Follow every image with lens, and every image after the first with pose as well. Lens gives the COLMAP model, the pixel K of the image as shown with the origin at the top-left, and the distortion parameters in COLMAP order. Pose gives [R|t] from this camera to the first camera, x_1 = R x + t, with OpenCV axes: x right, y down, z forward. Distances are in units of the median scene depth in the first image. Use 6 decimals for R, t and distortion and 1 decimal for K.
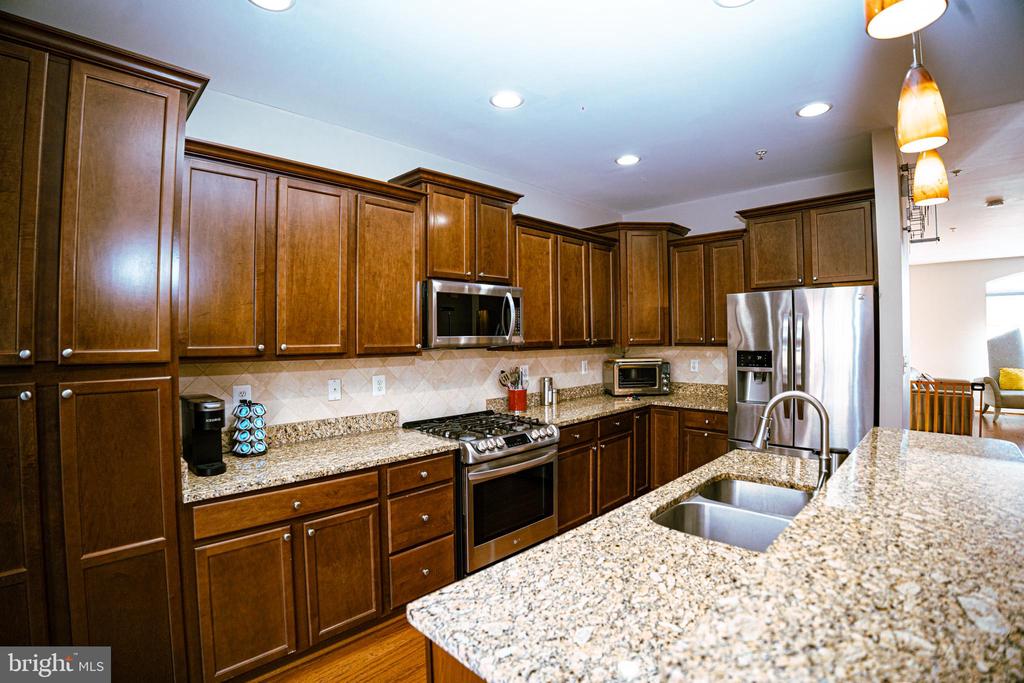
lens RADIAL K [[472.8, 0, 509.3], [0, 472.8, 335.4], [0, 0, 1]] dist [-0.112181, 0.028652]
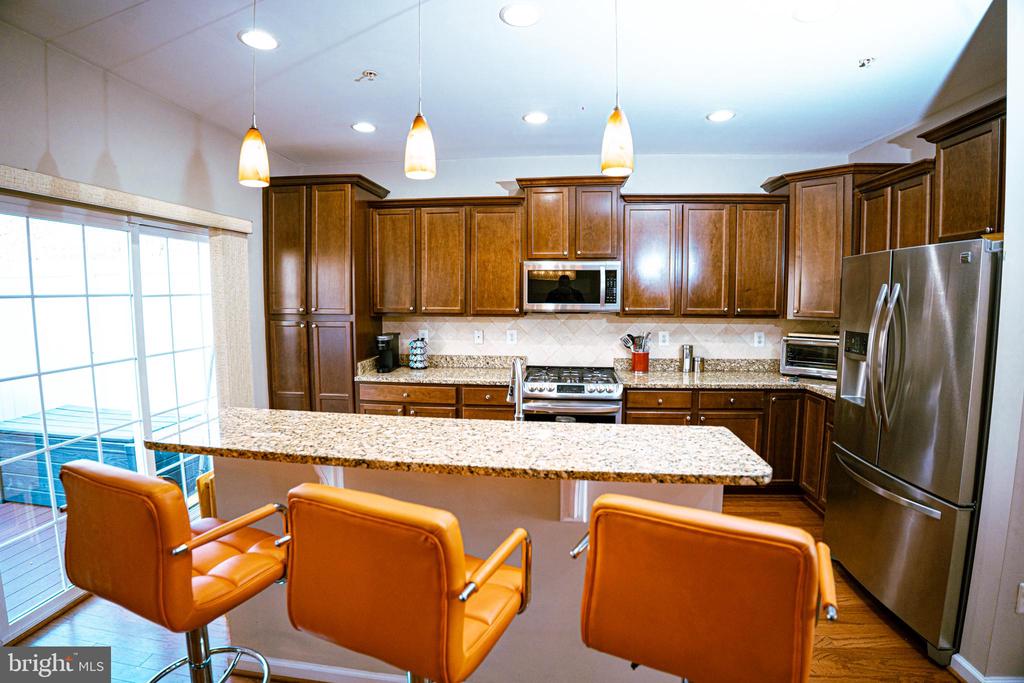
lens RADIAL K [[472.8, 0, 509.3], [0, 472.8, 335.4], [0, 0, 1]] dist [-0.112181, 0.028652]
pose [[0.629688, 0.073793, -0.773335, 0.866241], [-0.004730, 0.995824, 0.091171, -0.029636], [0.776833, -0.053752, 0.627408, 0.104101]]
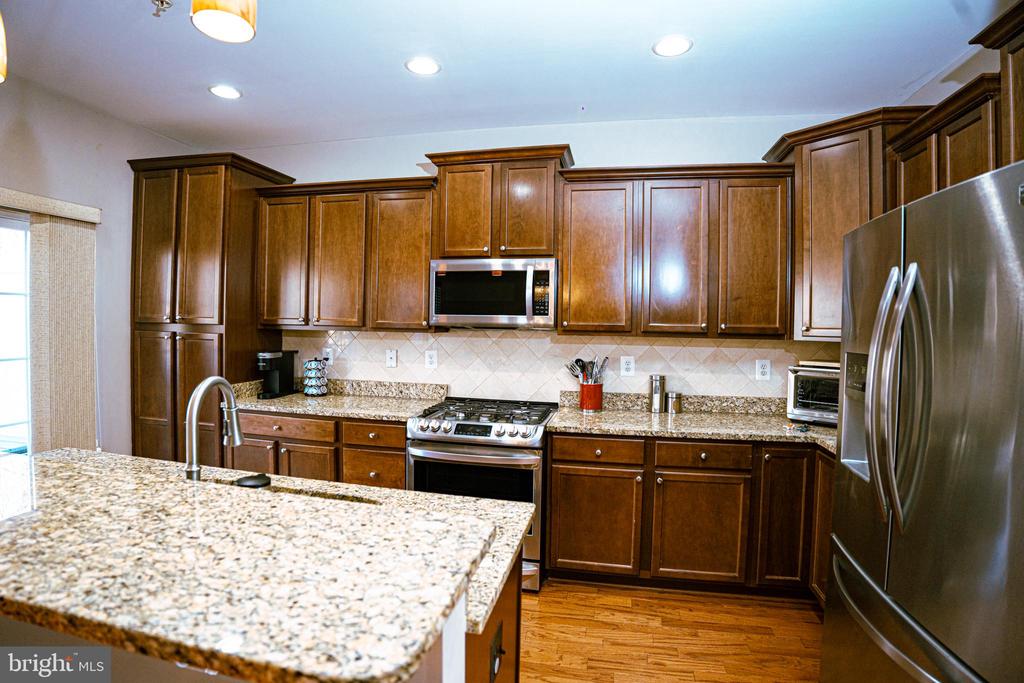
lens RADIAL K [[512.5, 0, 509.8], [0, 512.5, 335.1], [0, 0, 1]] dist [-0.100518, 0.025329]
pose [[0.547062, 0.037605, -0.836247, 0.872095], [-0.020390, 0.999293, 0.031598, 0.008515], [0.836844, -0.000235, 0.547441, 0.523310]]
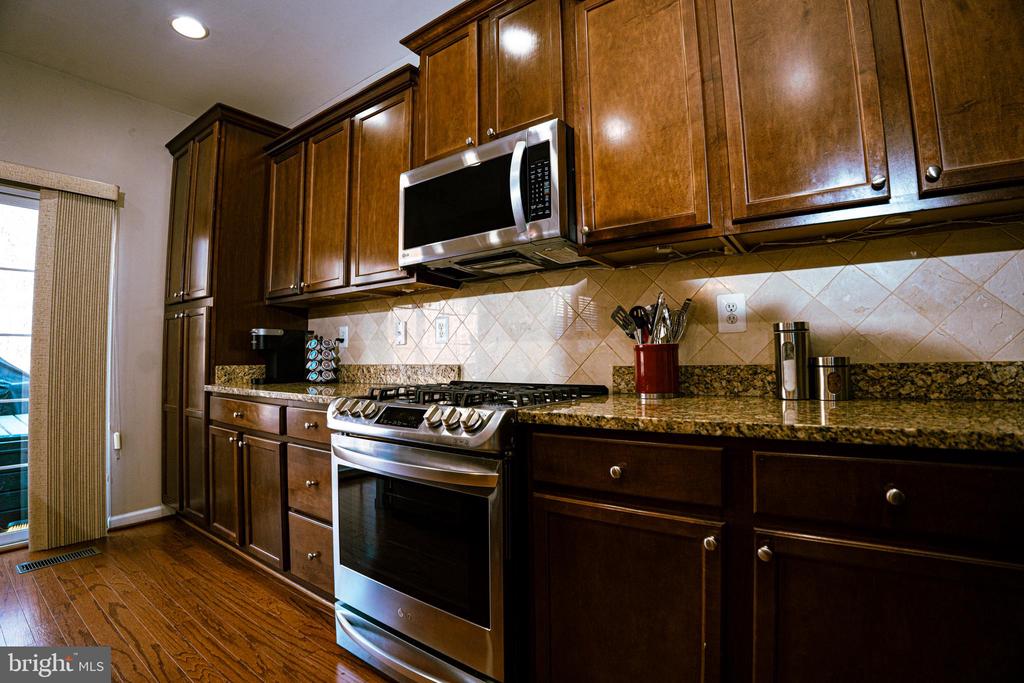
lens RADIAL K [[472.8, 0, 509.3], [0, 472.8, 335.4], [0, 0, 1]] dist [-0.112181, 0.028652]
pose [[0.165000, -0.042155, -0.985392, 0.544718], [0.010859, 0.999103, -0.040923, 0.157151], [0.986234, -0.003949, 0.165309, 1.035326]]
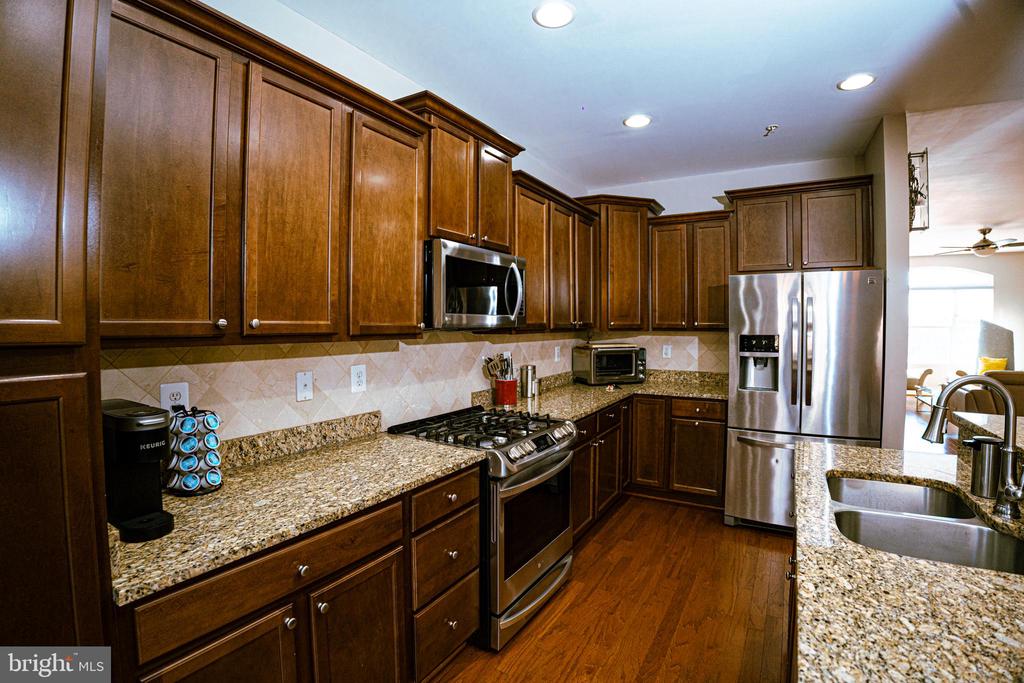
lens RADIAL K [[472.8, 0, 509.3], [0, 472.8, 335.4], [0, 0, 1]] dist [-0.112181, 0.028652]
pose [[0.970923, 0.002977, 0.239375, -0.235203], [-0.008752, 0.999696, 0.023069, 0.019387], [-0.239233, -0.024493, 0.970653, 0.229324]]
